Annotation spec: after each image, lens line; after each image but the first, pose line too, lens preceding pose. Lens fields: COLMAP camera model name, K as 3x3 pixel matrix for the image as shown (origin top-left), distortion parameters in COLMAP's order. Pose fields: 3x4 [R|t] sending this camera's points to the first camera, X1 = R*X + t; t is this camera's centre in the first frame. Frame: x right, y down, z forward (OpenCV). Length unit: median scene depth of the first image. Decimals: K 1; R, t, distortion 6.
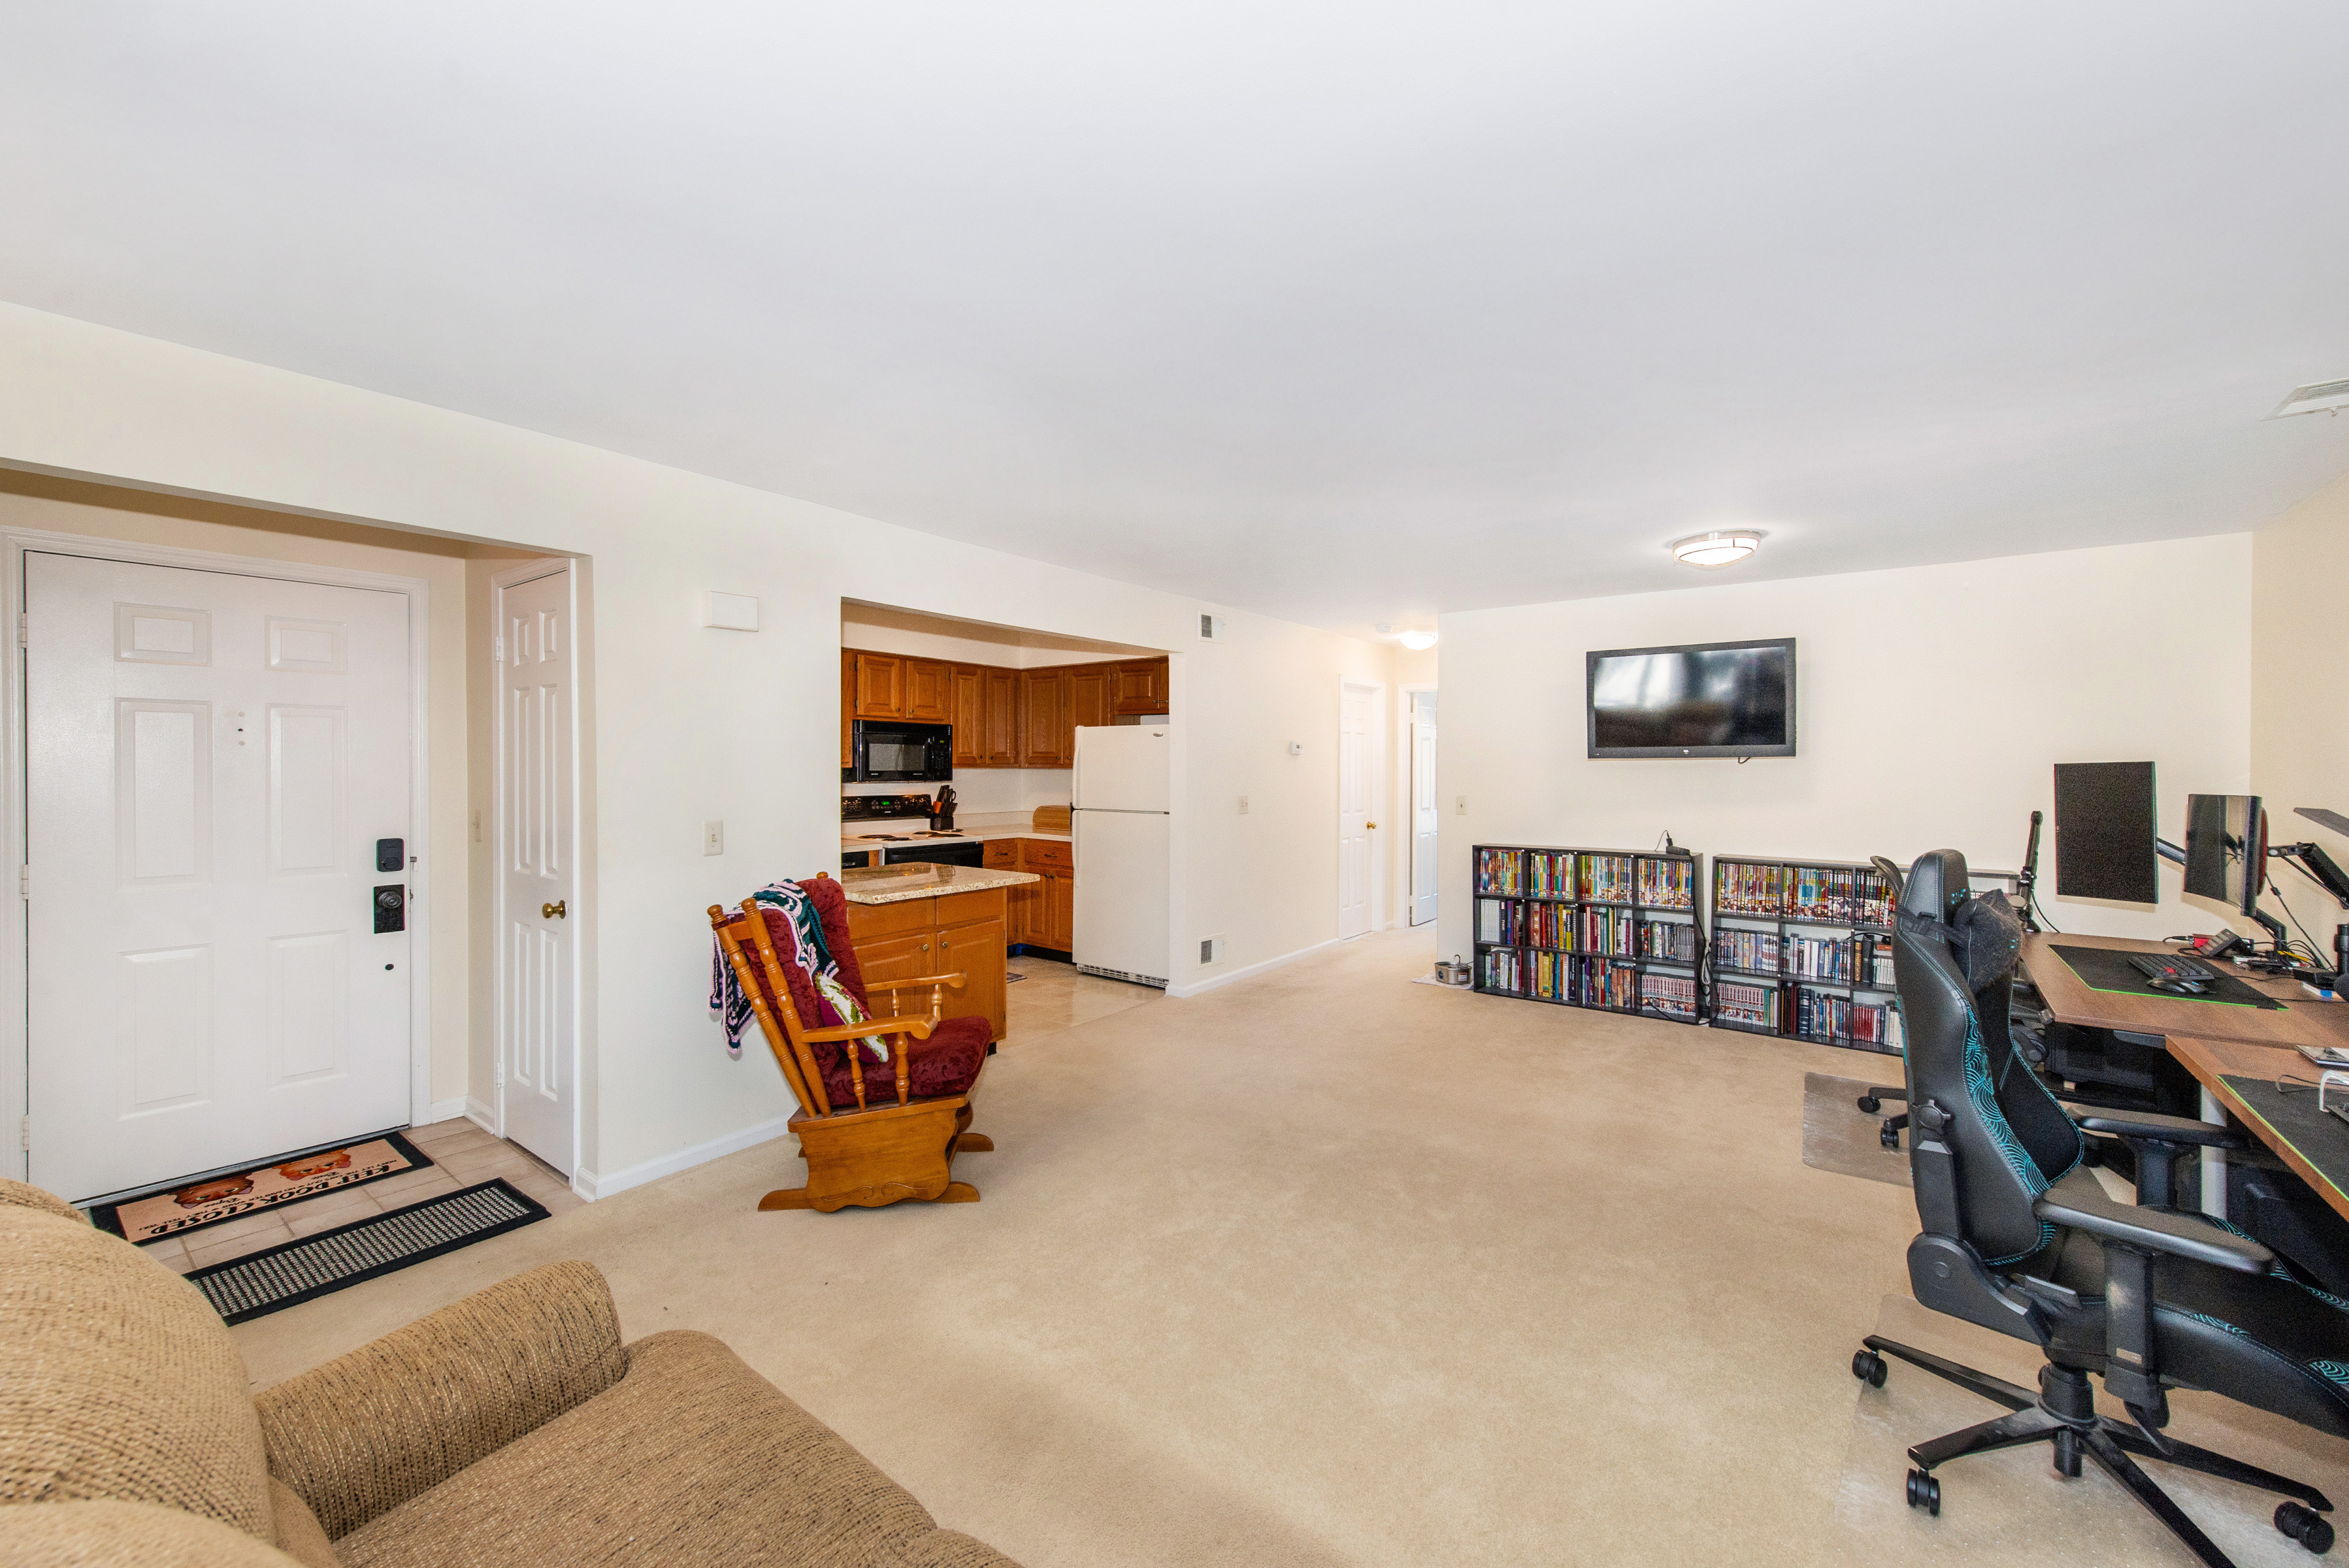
lens RADIAL K [[953.5, 0, 1177.8], [0, 953.5, 773.0], [0, 0, 1]] dist [0.014295, 0.000002]
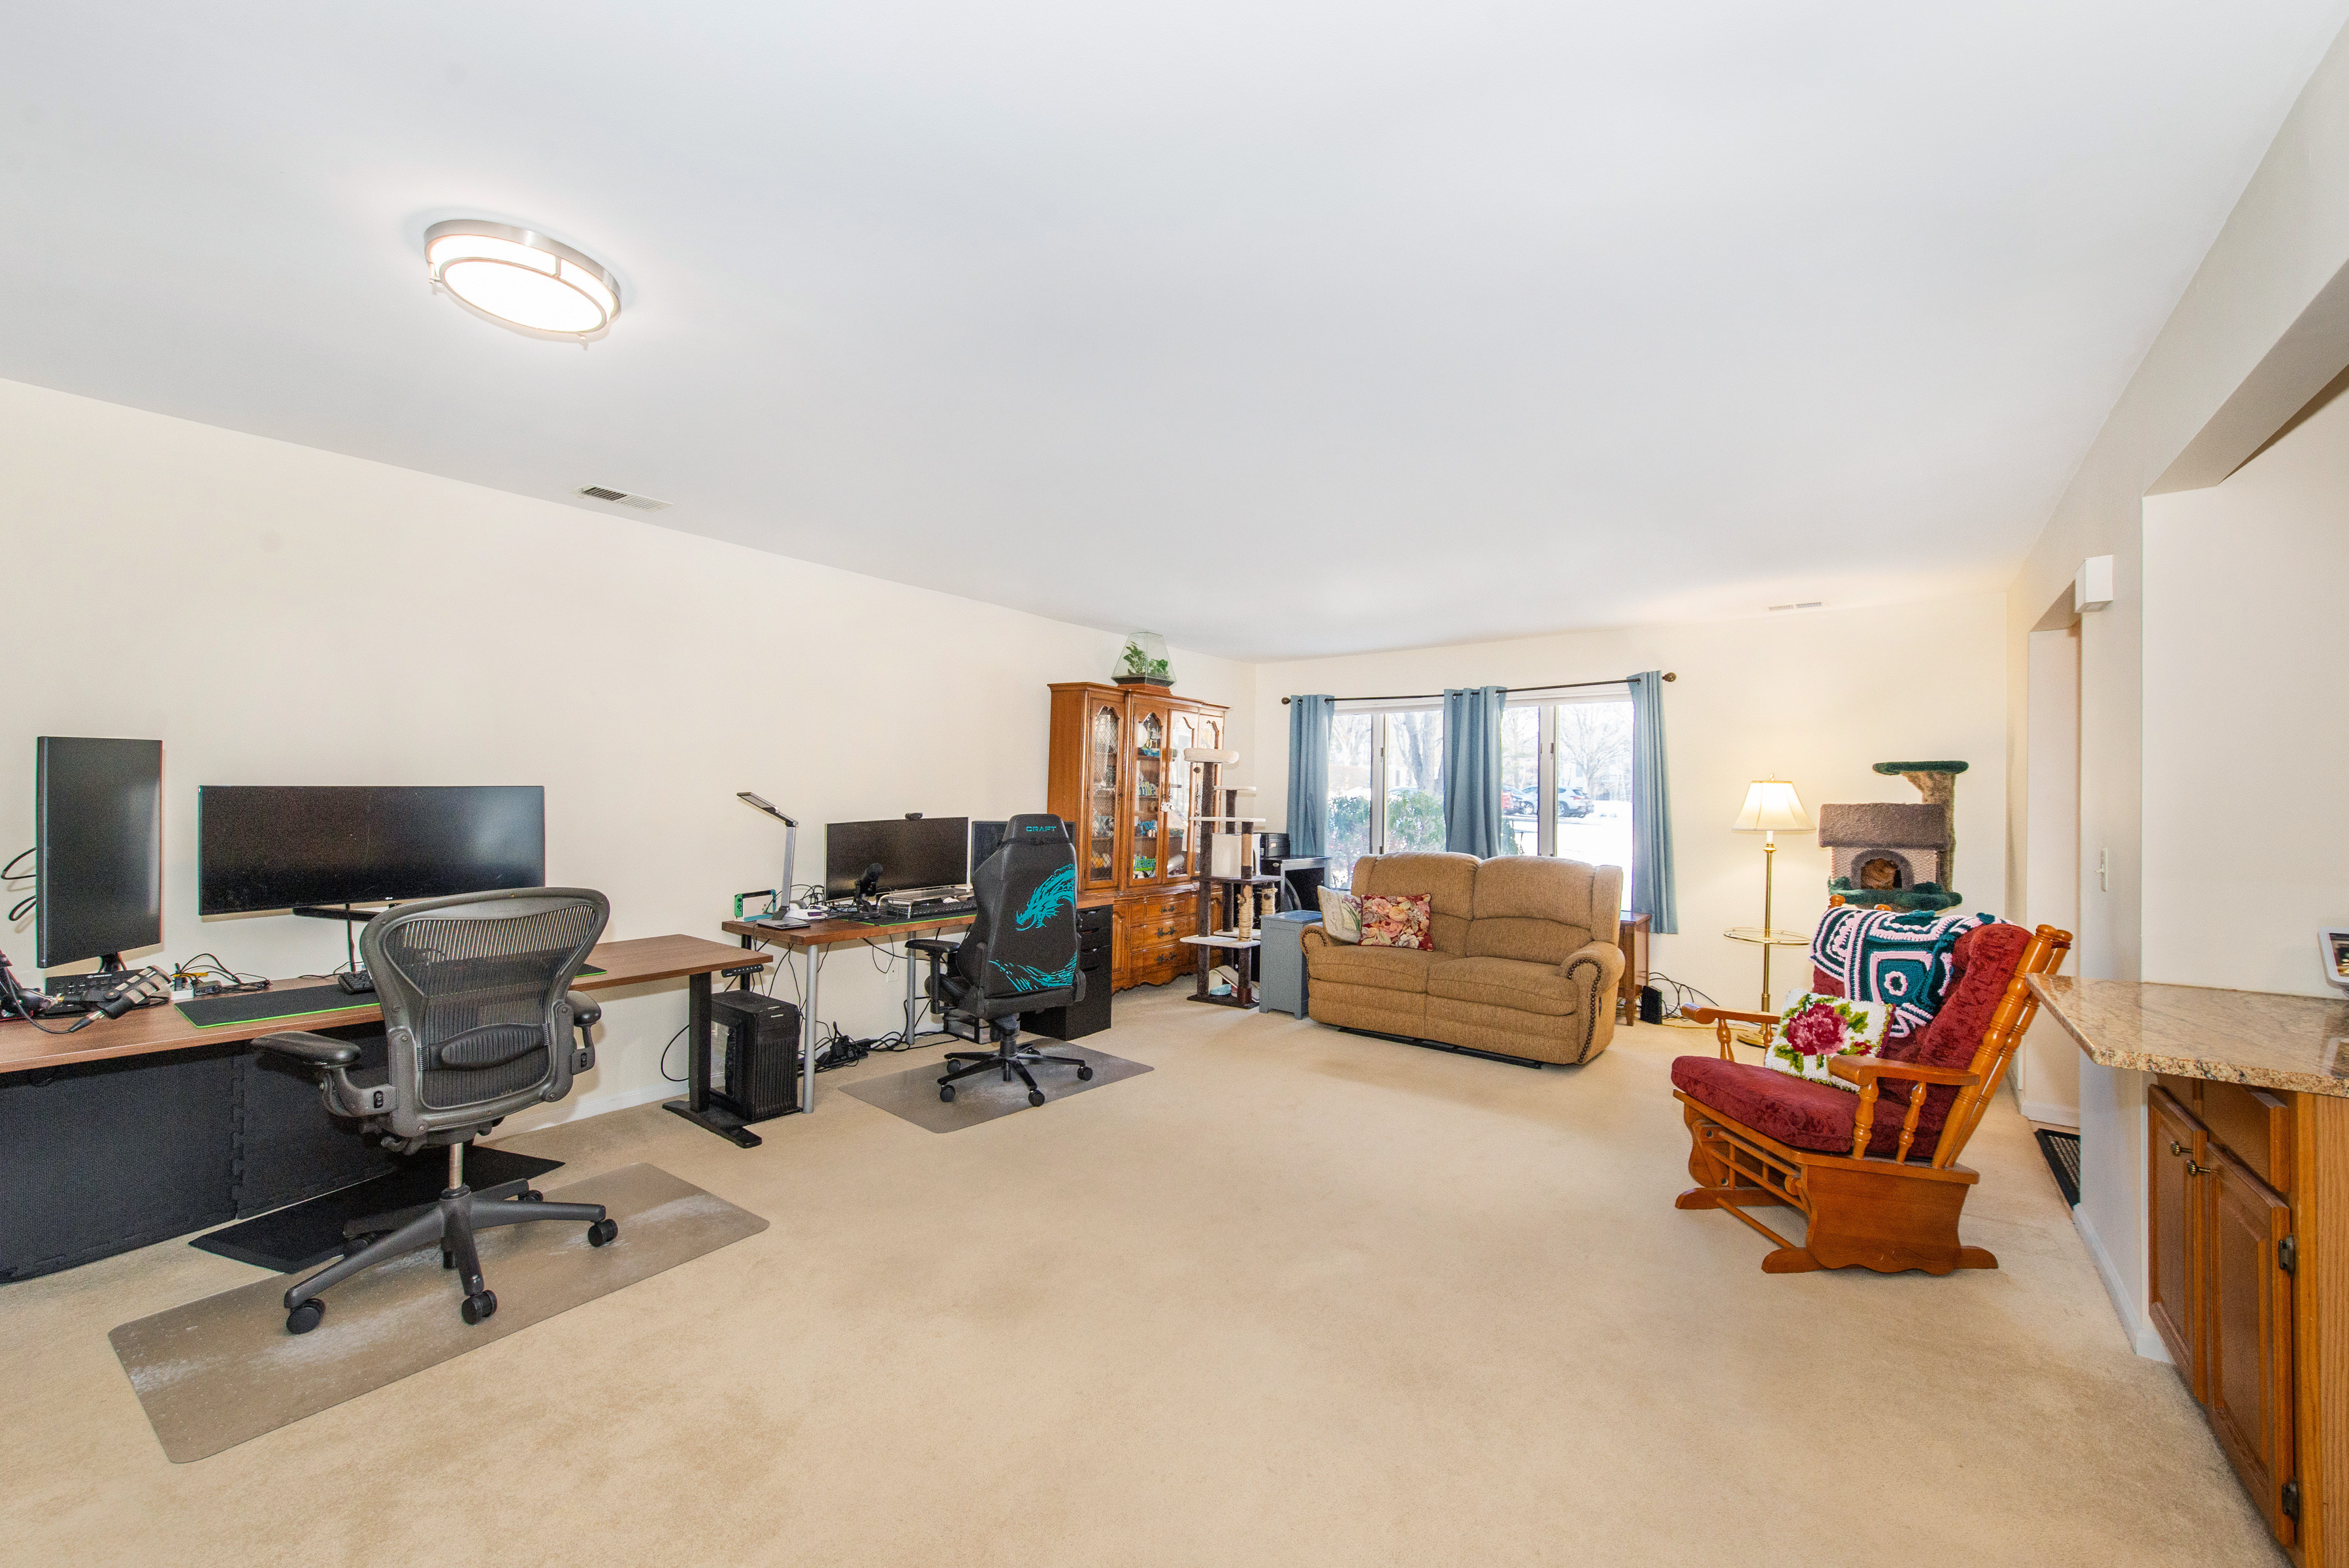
lens RADIAL K [[929.5, 0, 1162.4], [0, 929.5, 779.2], [0, 0, 1]] dist [0.012232, -0.002267]
pose [[-0.999869, -0.016096, -0.001534, 0.176191], [-0.016096, 0.999870, 0.000363, 0.004702], [0.001528, 0.000387, -0.999999, 1.082024]]
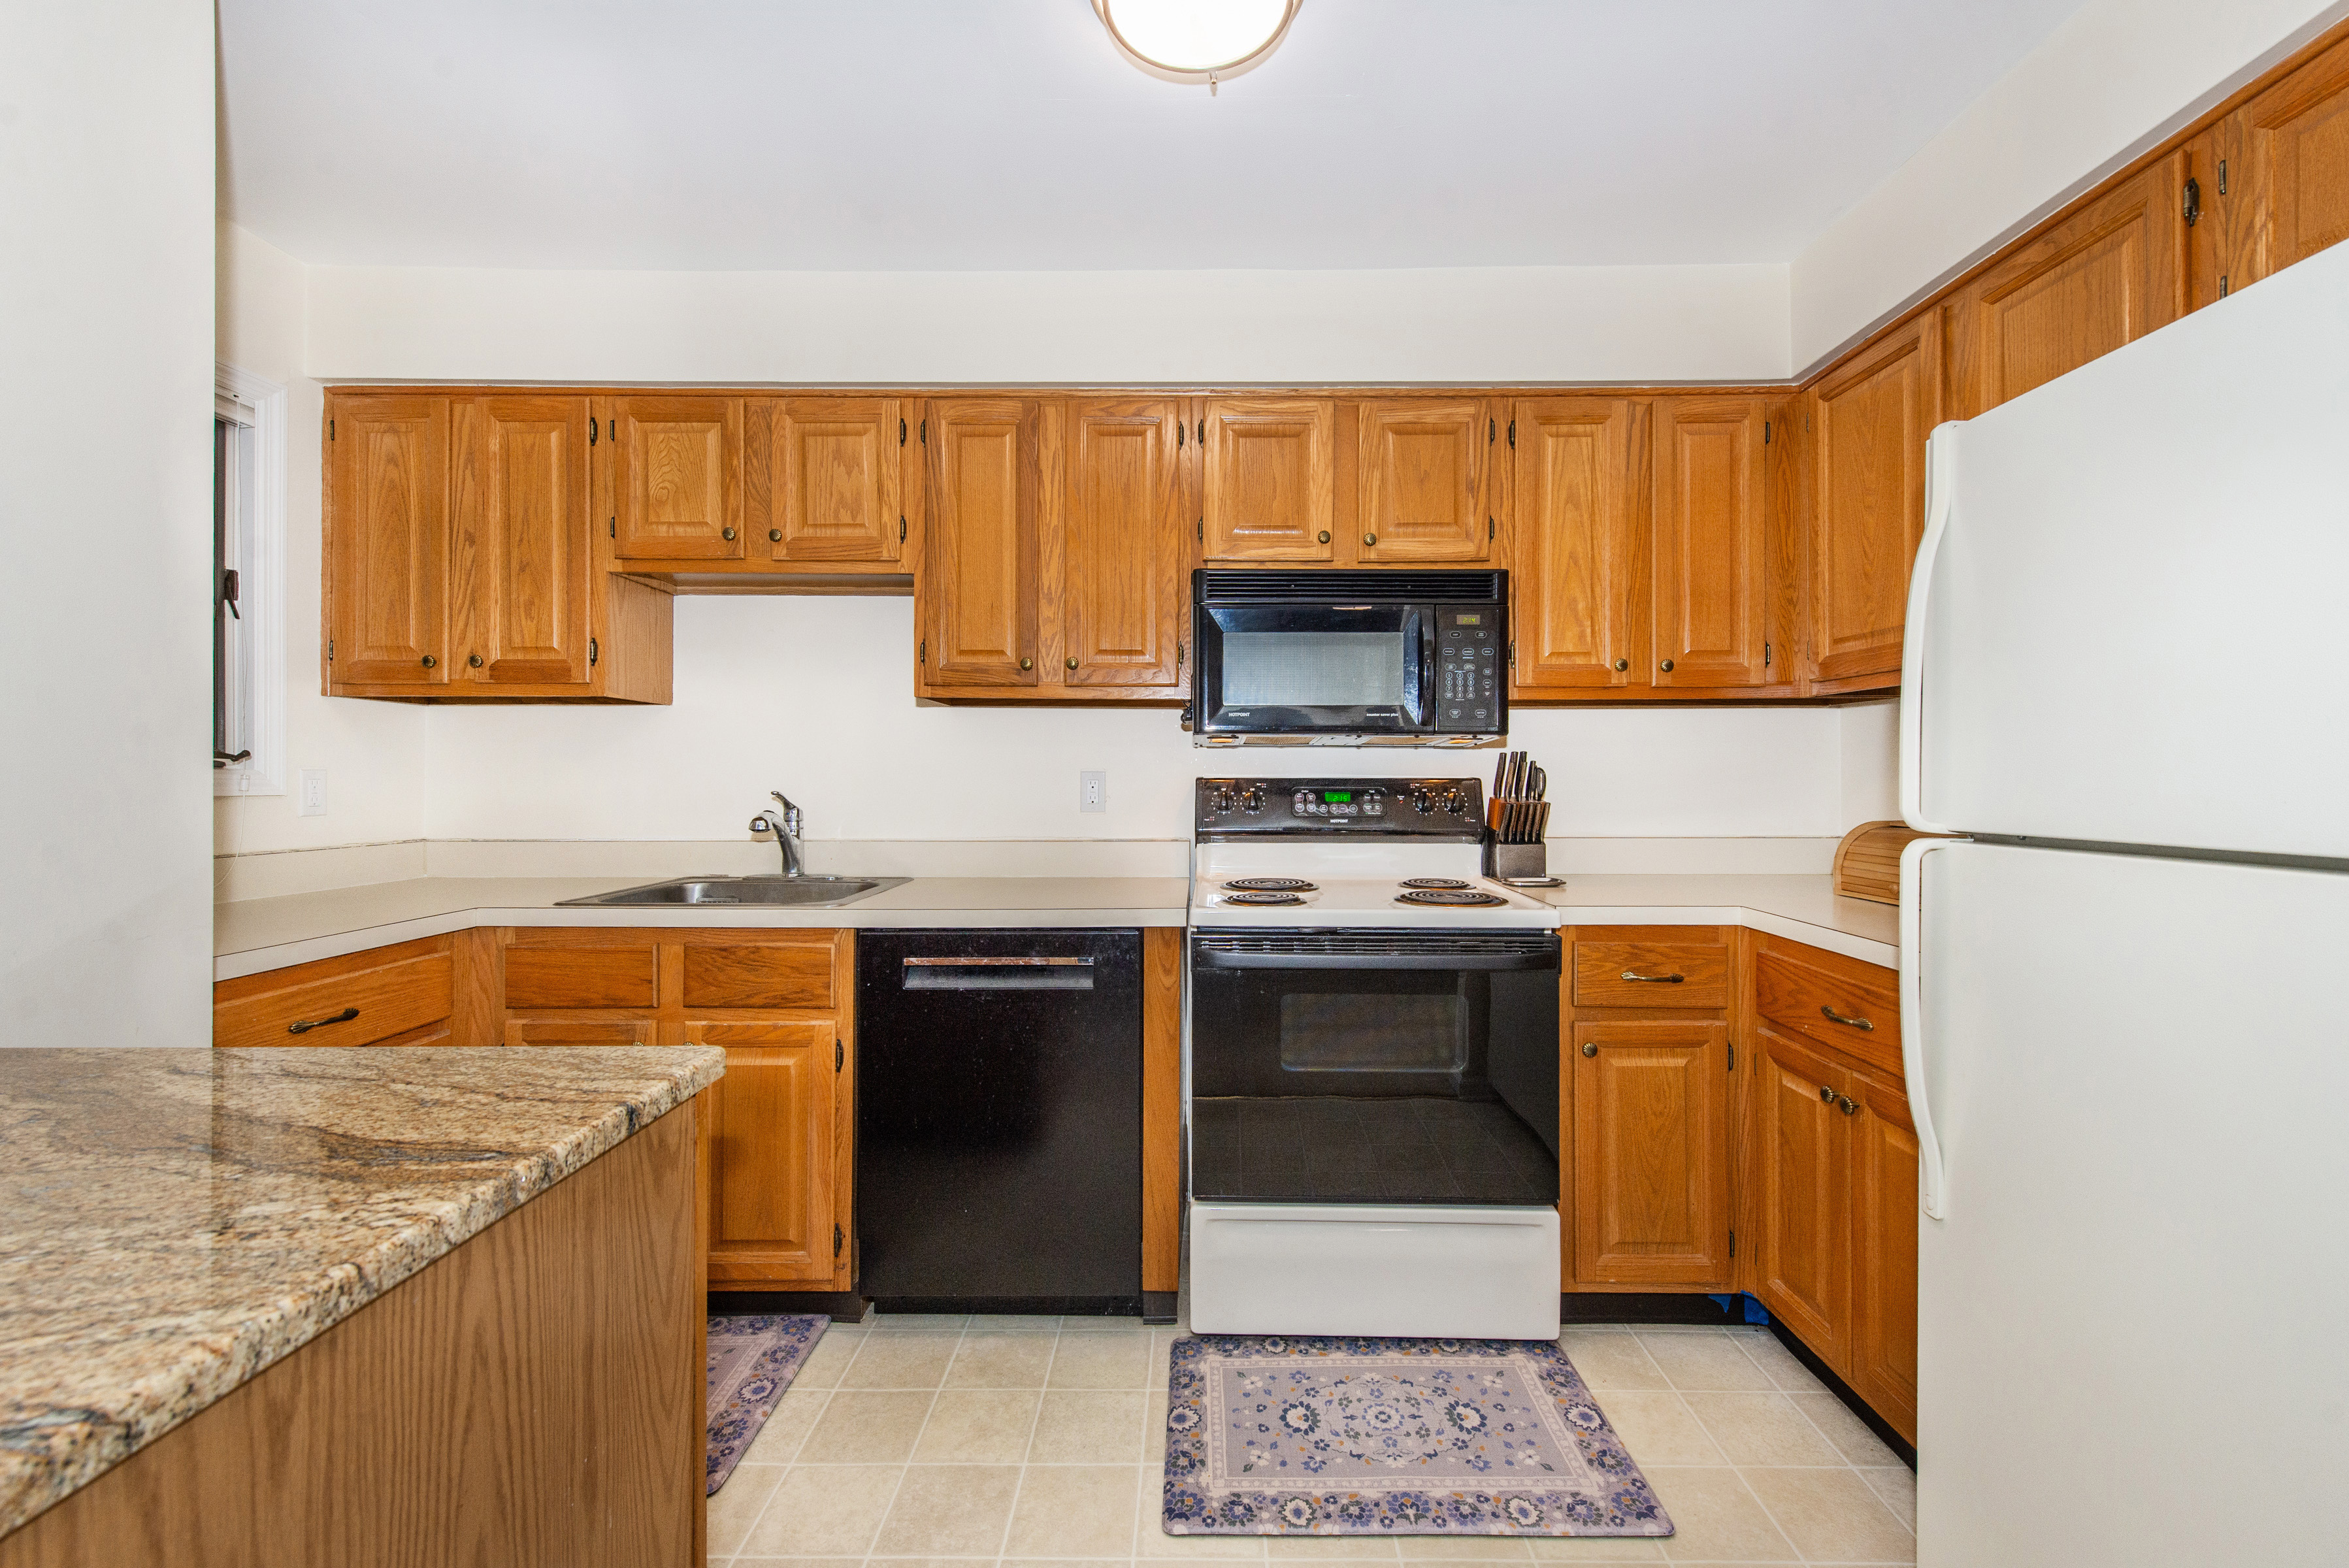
lens RADIAL K [[953.5, 0, 1177.8], [0, 953.5, 773.0], [0, 0, 1]] dist [0.014295, 0.000002]
pose [[0.589764, -0.006045, -0.807553, -0.038220], [-0.007978, 0.999880, -0.013311, 0.031992], [0.807536, 0.014293, 0.589644, 0.838374]]
